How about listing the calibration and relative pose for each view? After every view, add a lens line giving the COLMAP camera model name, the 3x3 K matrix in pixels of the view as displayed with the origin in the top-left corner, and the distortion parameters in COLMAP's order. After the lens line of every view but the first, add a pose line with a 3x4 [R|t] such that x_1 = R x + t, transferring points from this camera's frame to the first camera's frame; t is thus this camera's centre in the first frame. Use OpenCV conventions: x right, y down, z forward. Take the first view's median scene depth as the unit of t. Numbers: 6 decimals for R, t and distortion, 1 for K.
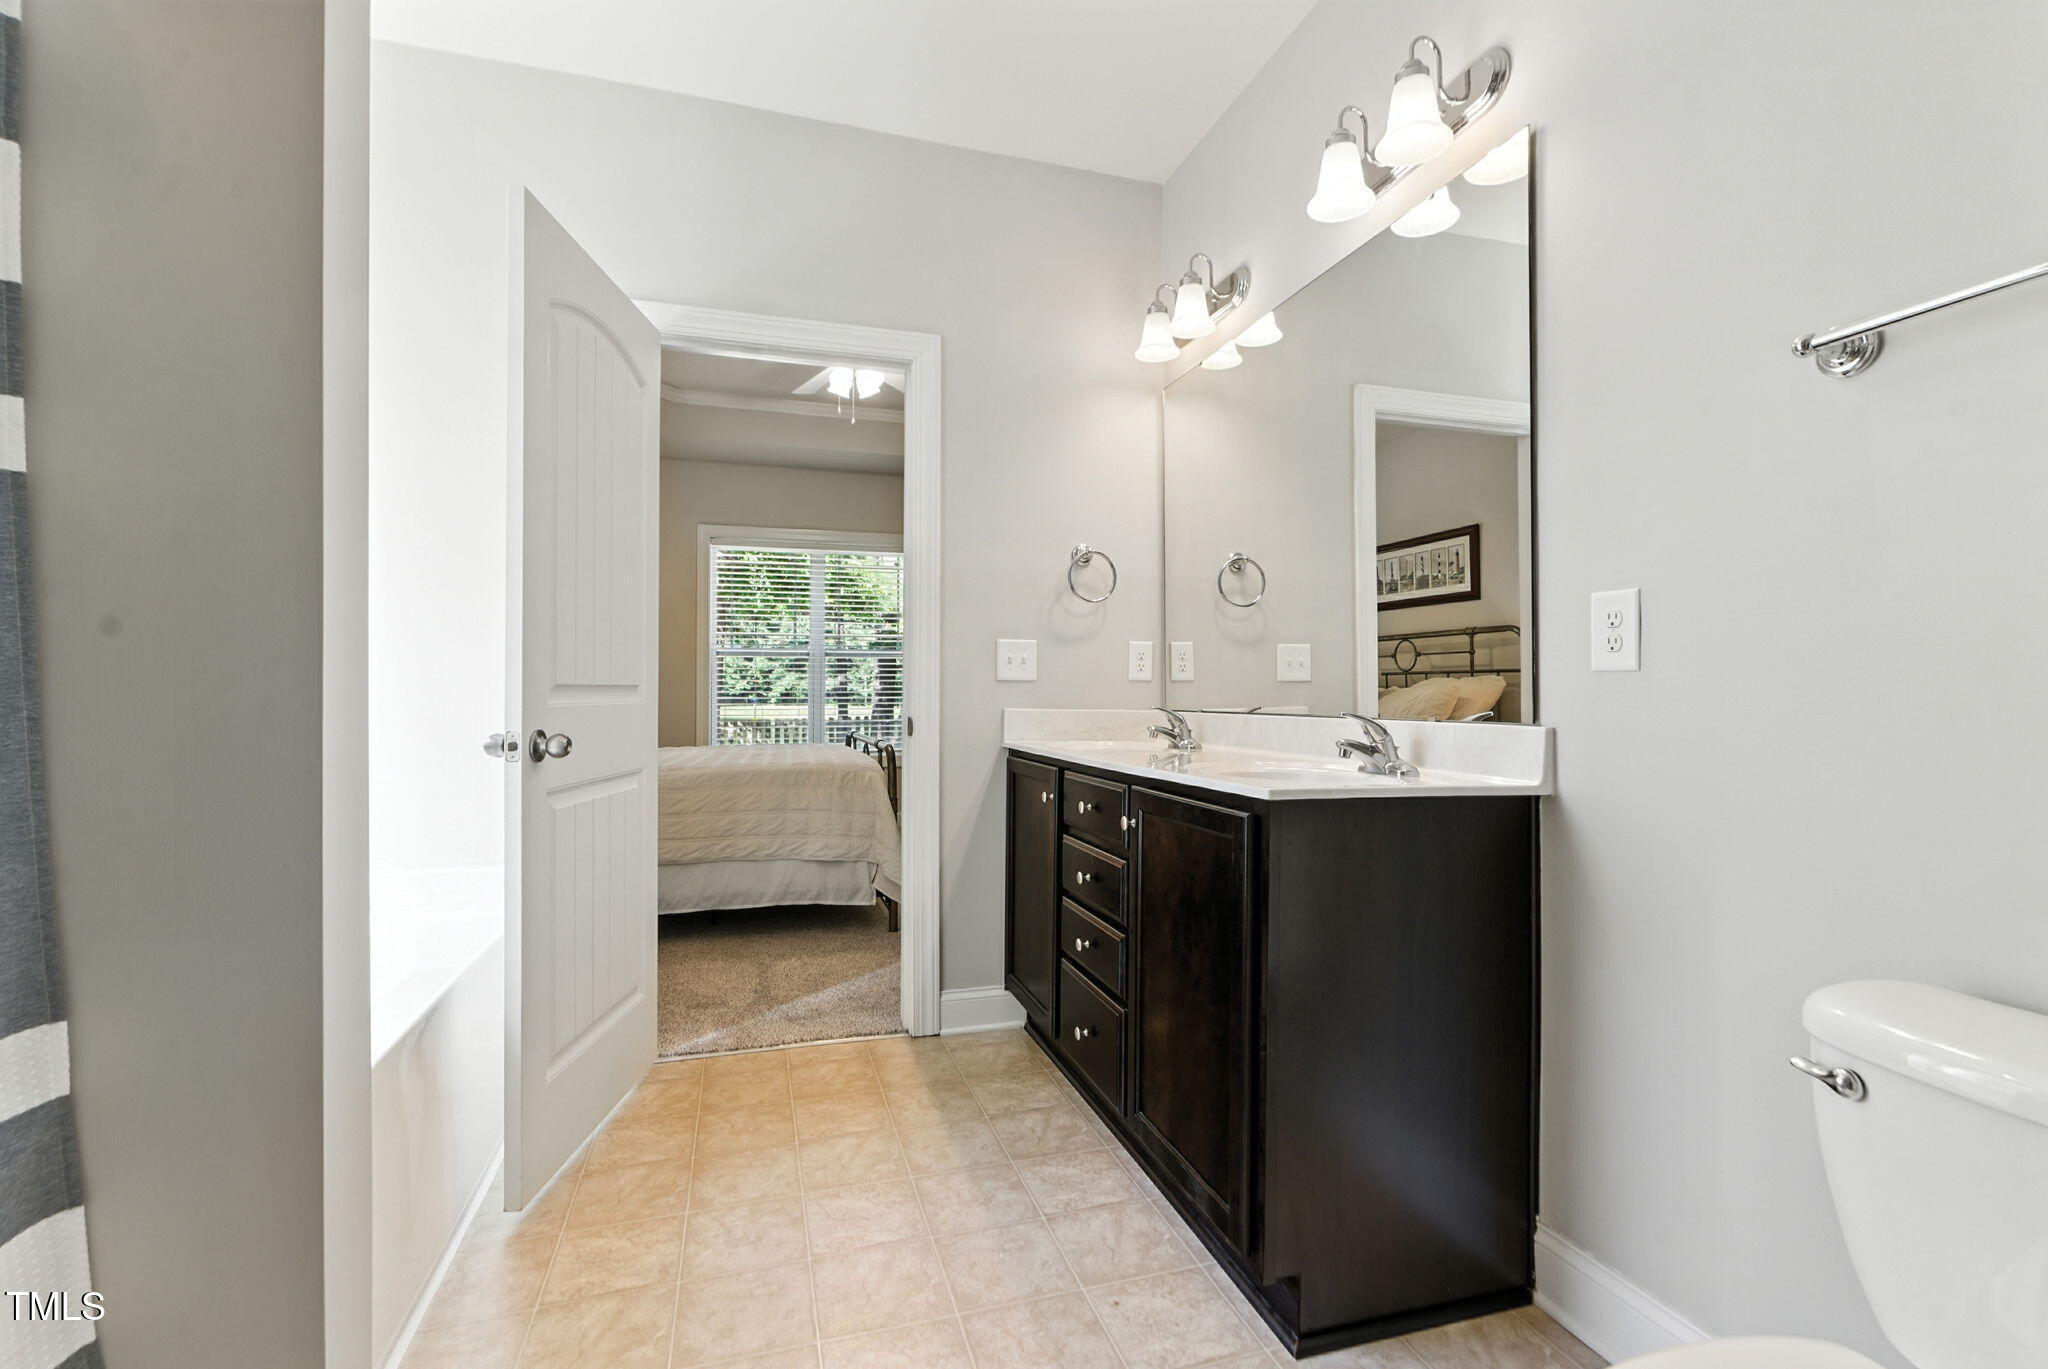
lens RADIAL K [[927.2, 0, 1032.2], [0, 927.2, 682.1], [0, 0, 1]] dist [-0.002483, 0.000432]
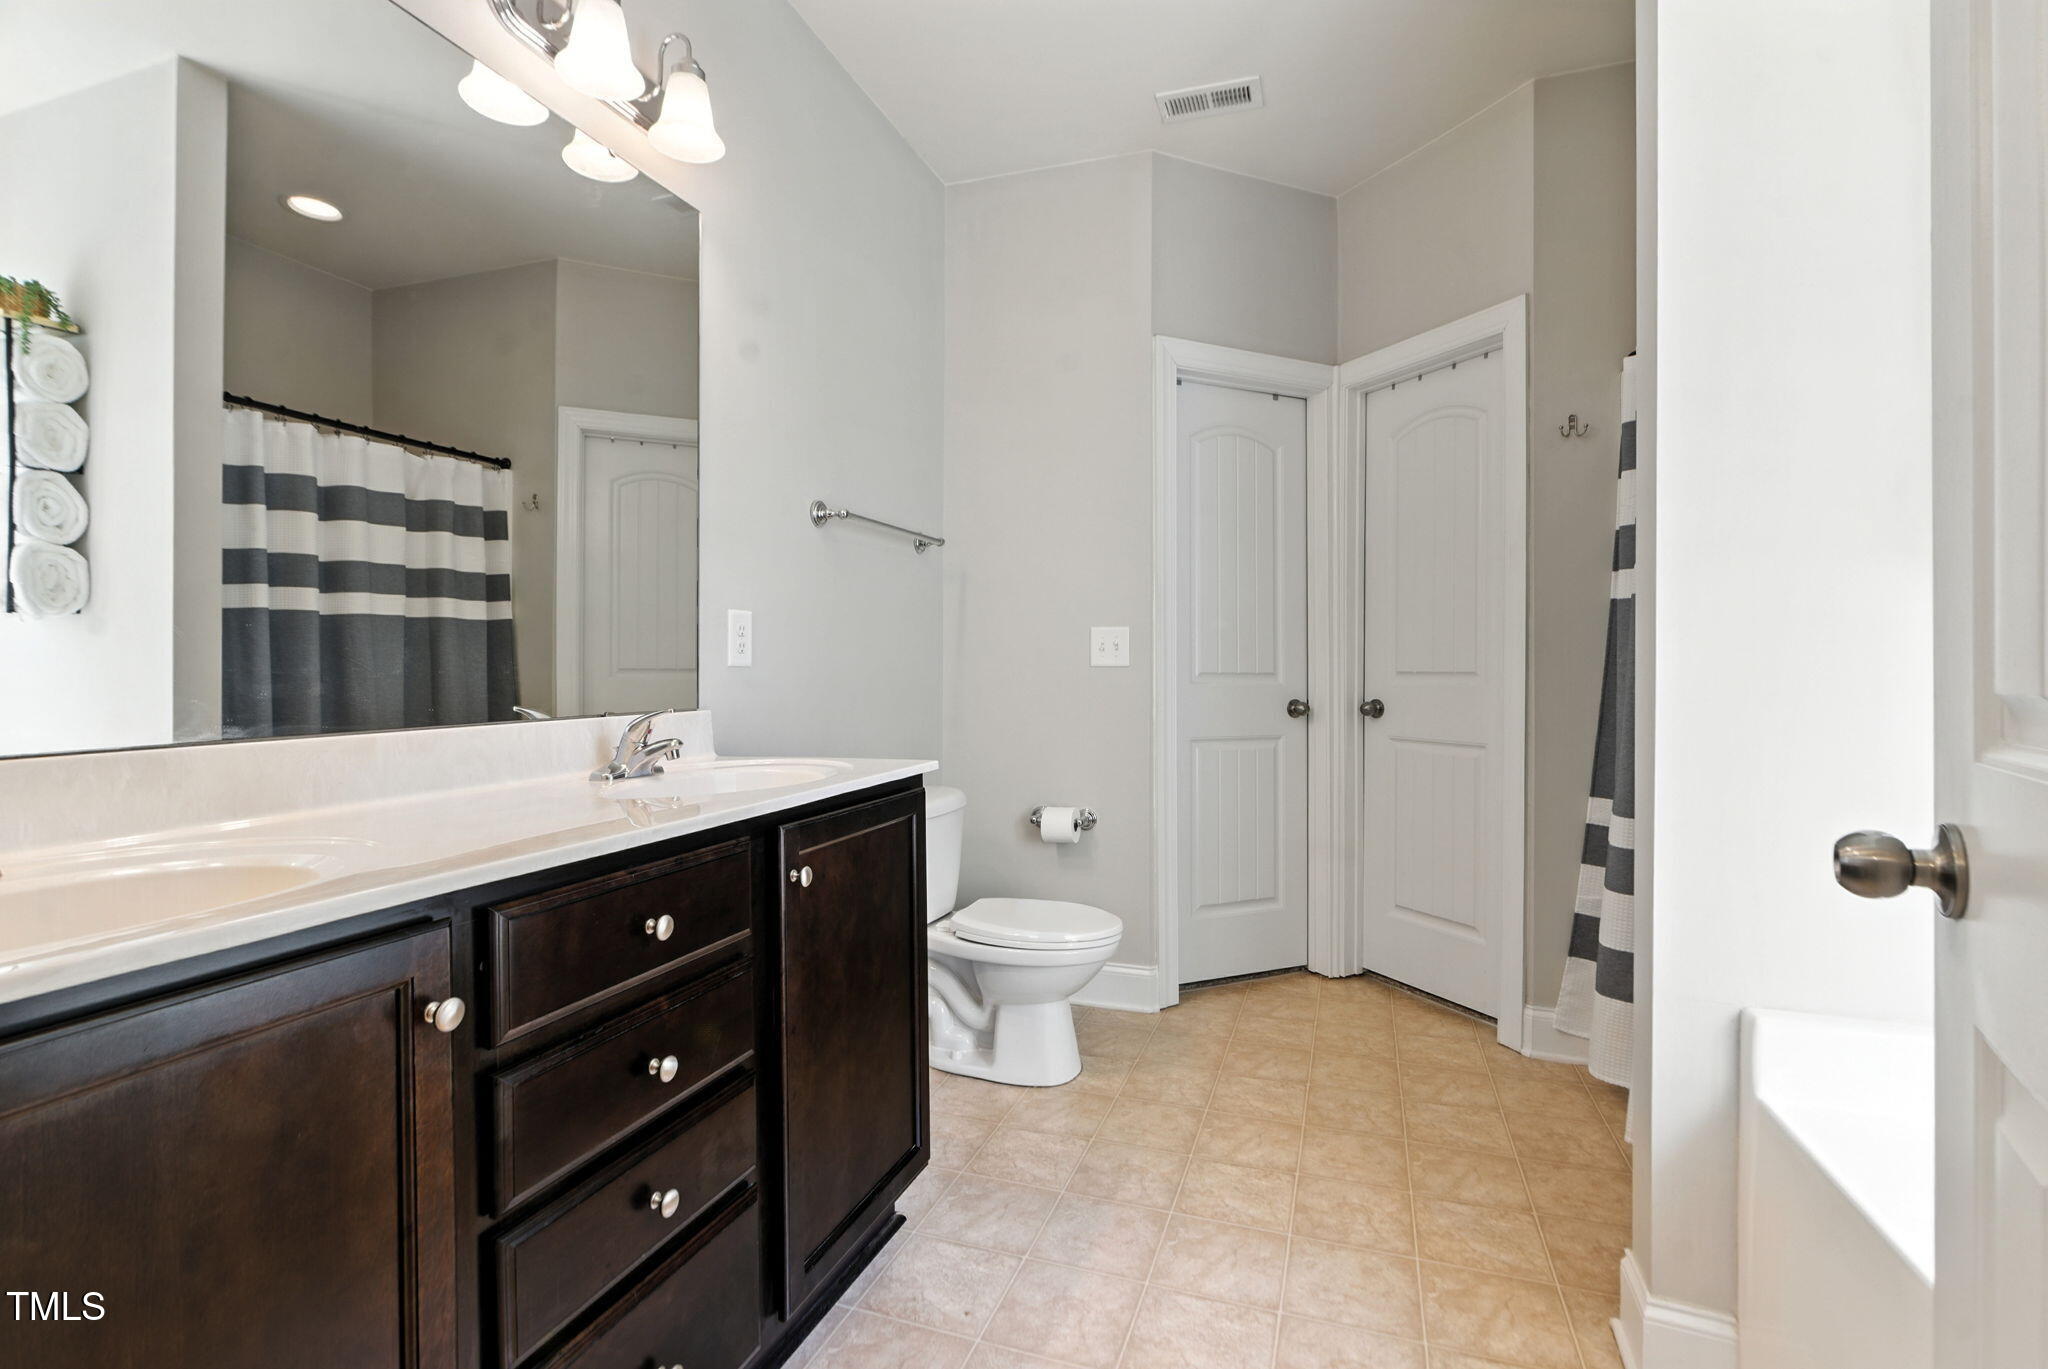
lens RADIAL K [[951.4, 0, 1031.5], [0, 951.4, 706.1], [0, 0, 1]] dist [-0.001652, -0.000095]
pose [[-0.805483, -0.016866, 0.592379, -0.542715], [0.005690, 0.999329, 0.036191, -0.001838], [-0.592591, 0.032522, -0.804846, 1.738057]]
